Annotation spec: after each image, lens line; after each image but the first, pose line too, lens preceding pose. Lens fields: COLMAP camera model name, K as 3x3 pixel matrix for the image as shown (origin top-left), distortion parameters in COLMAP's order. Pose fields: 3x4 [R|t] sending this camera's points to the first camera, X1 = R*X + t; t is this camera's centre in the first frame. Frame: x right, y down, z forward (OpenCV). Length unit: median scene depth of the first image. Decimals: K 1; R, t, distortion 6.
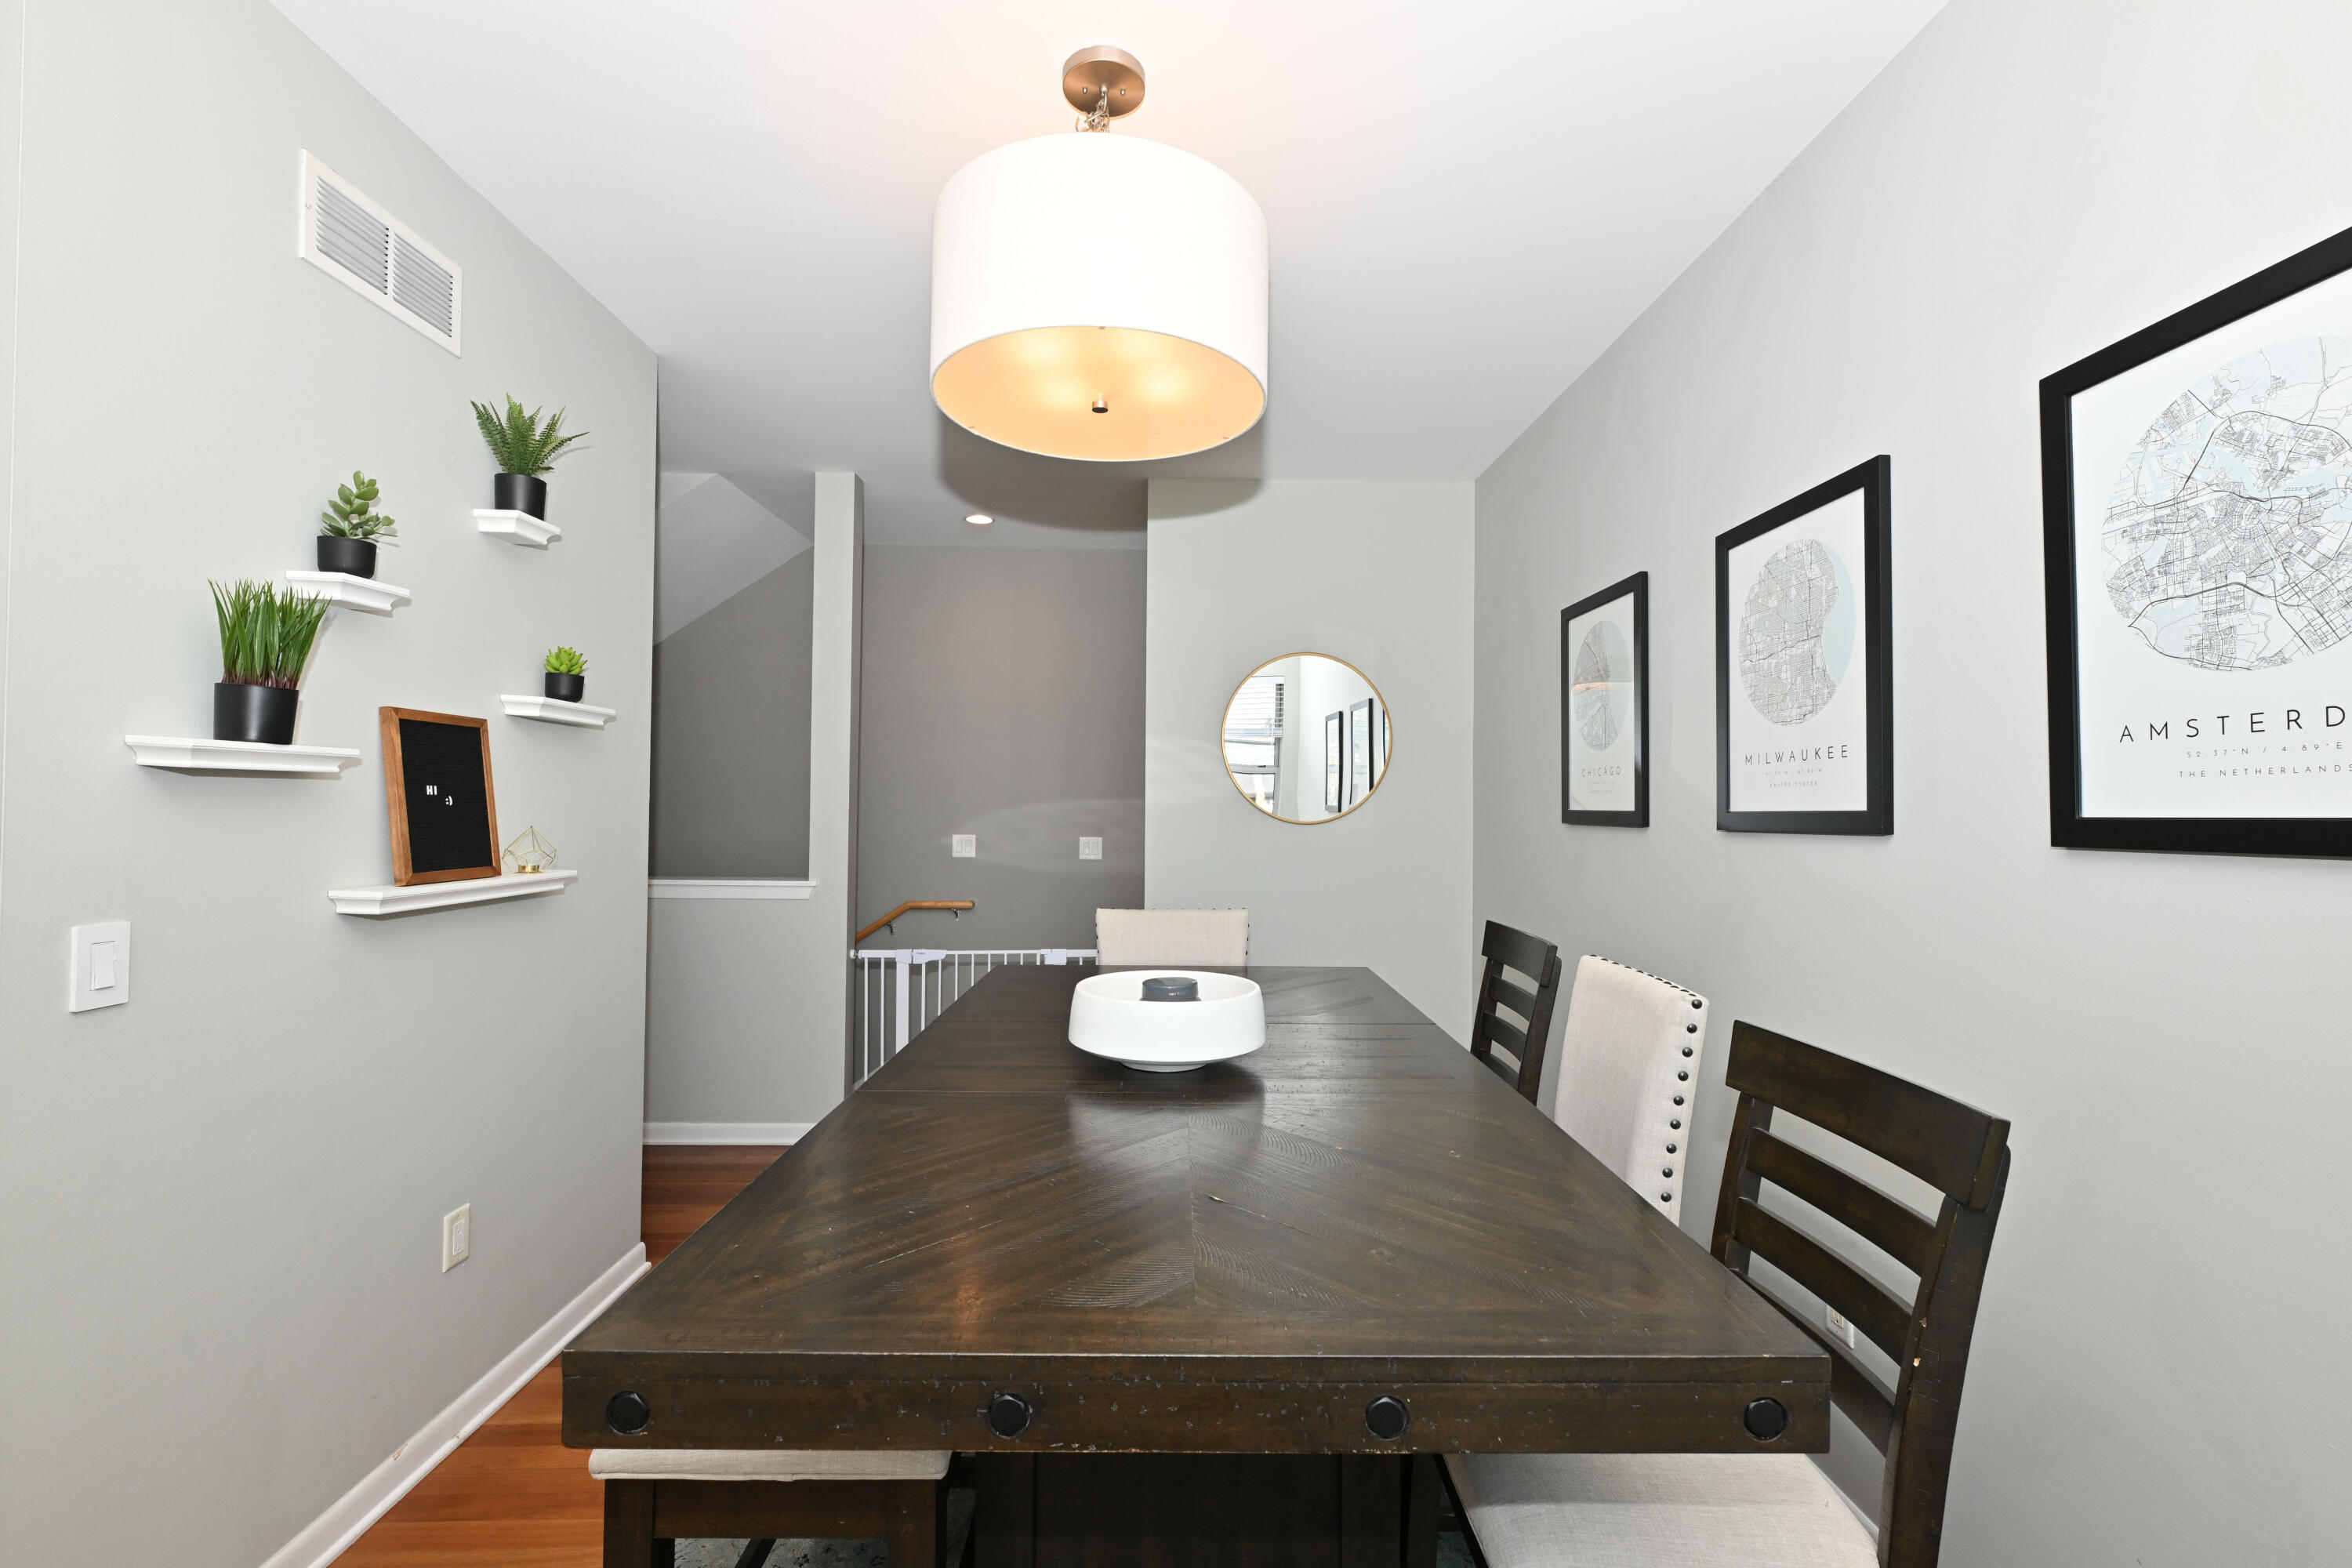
lens RADIAL K [[995.2, 0, 1181.8], [0, 995.2, 791.2], [0, 0, 1]] dist [-0.002911, -0.000372]
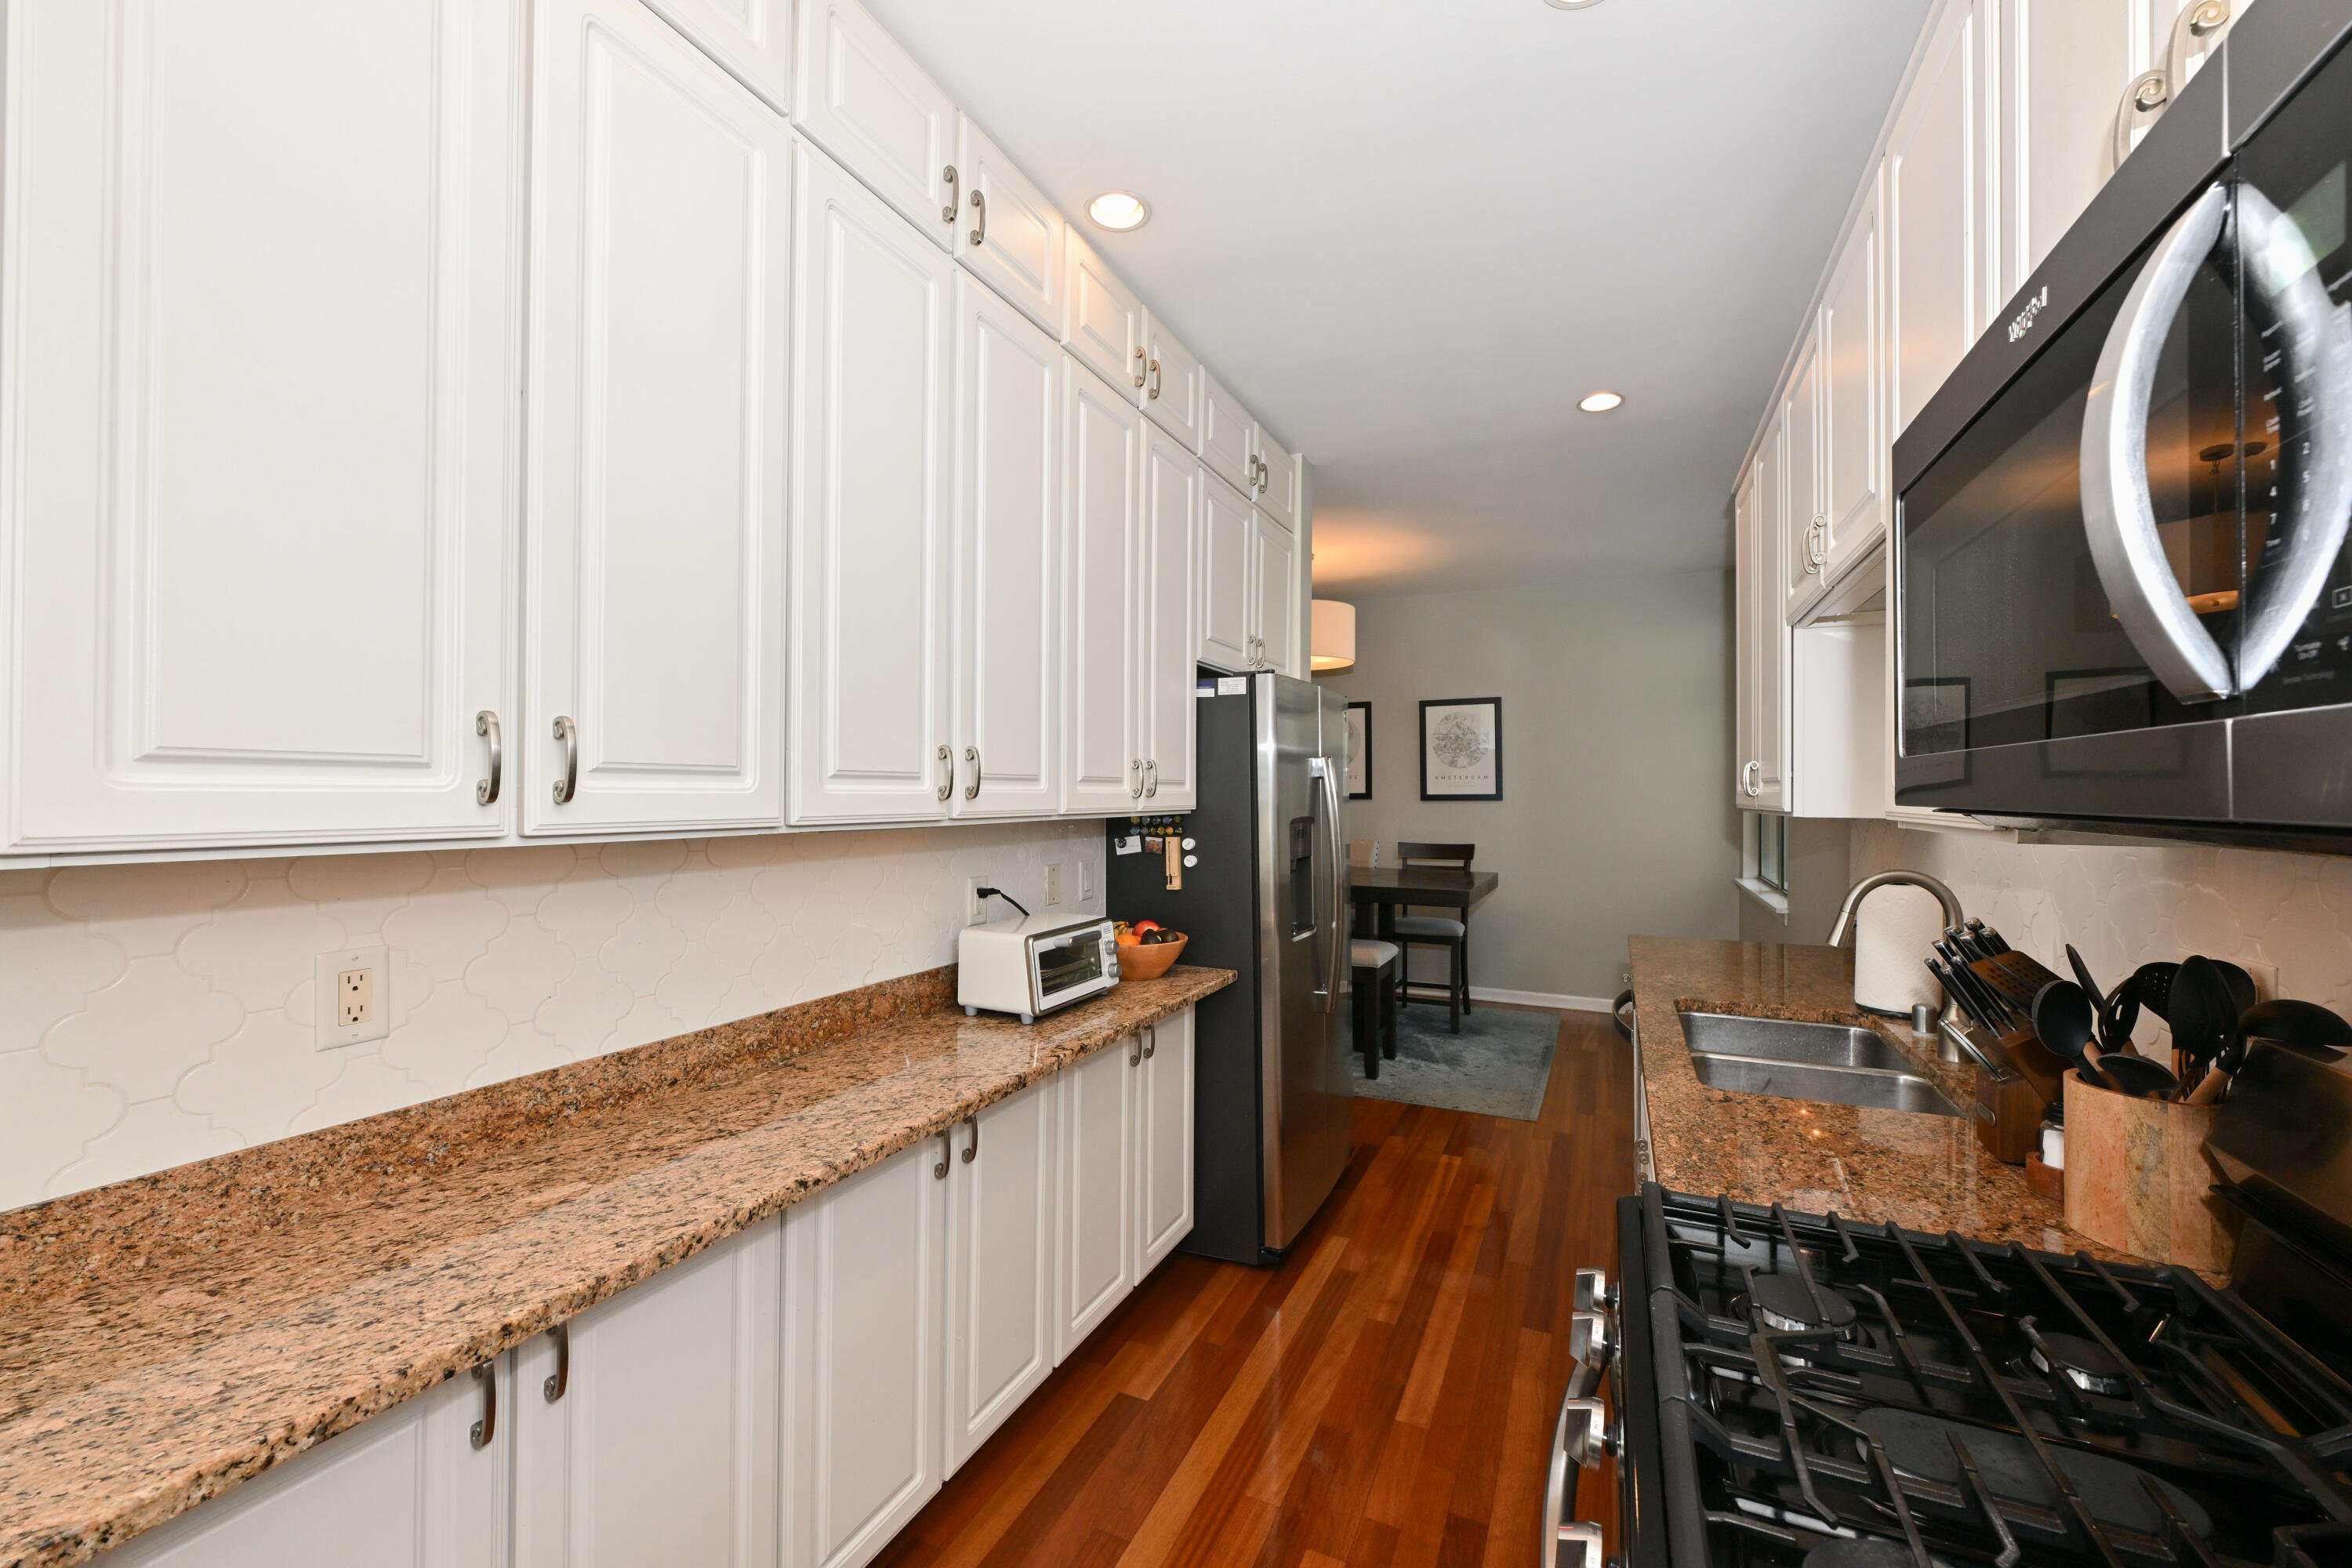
lens RADIAL K [[920.9, 0, 1184.1], [0, 920.9, 782.3], [0, 0, 1]] dist [-0.001709, 0.000062]
pose [[0.431990, 0.002899, 0.901874, -2.556971], [-0.009131, 0.999958, 0.001159, -0.019767], [-0.901832, -0.008735, 0.431998, 0.088587]]
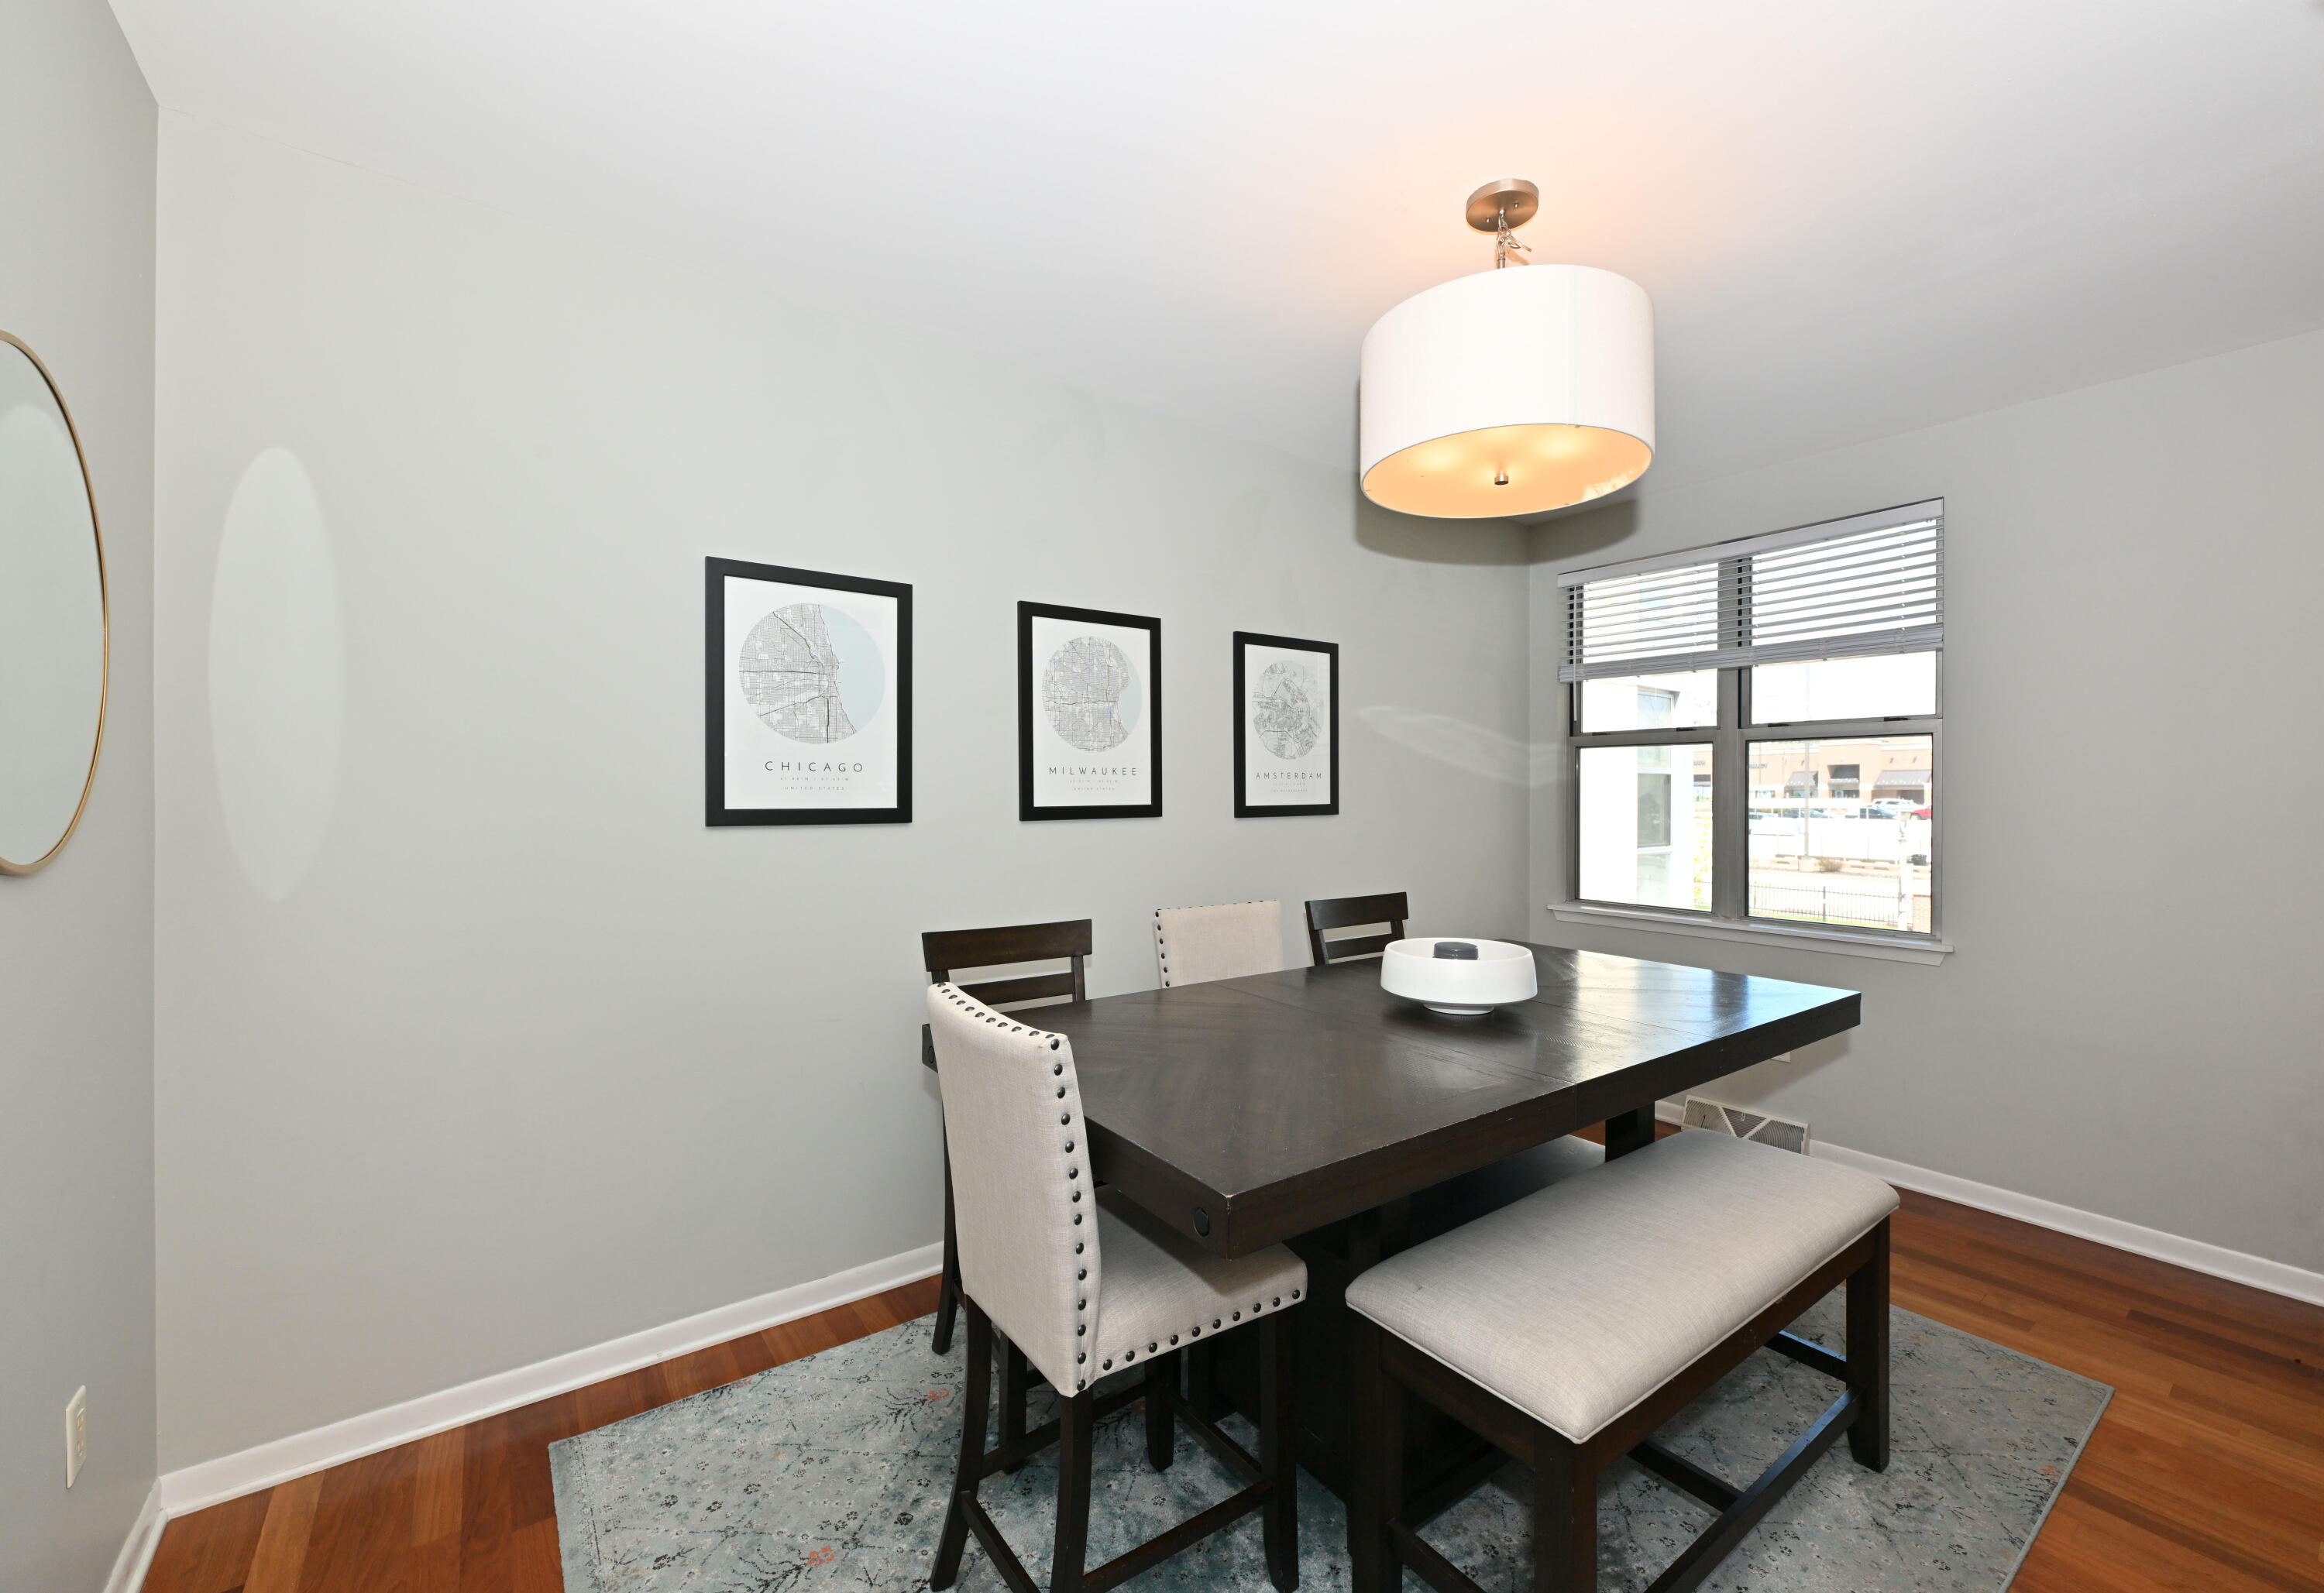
lens RADIAL K [[964.9, 0, 1163.7], [0, 964.9, 801.7], [0, 0, 1]] dist [-0.001766, -0.000043]
pose [[-0.579075, -0.009425, 0.815220, -0.736435], [-0.014660, 0.999892, 0.001147, 0.010706], [-0.815142, -0.011286, -0.579151, 1.857795]]
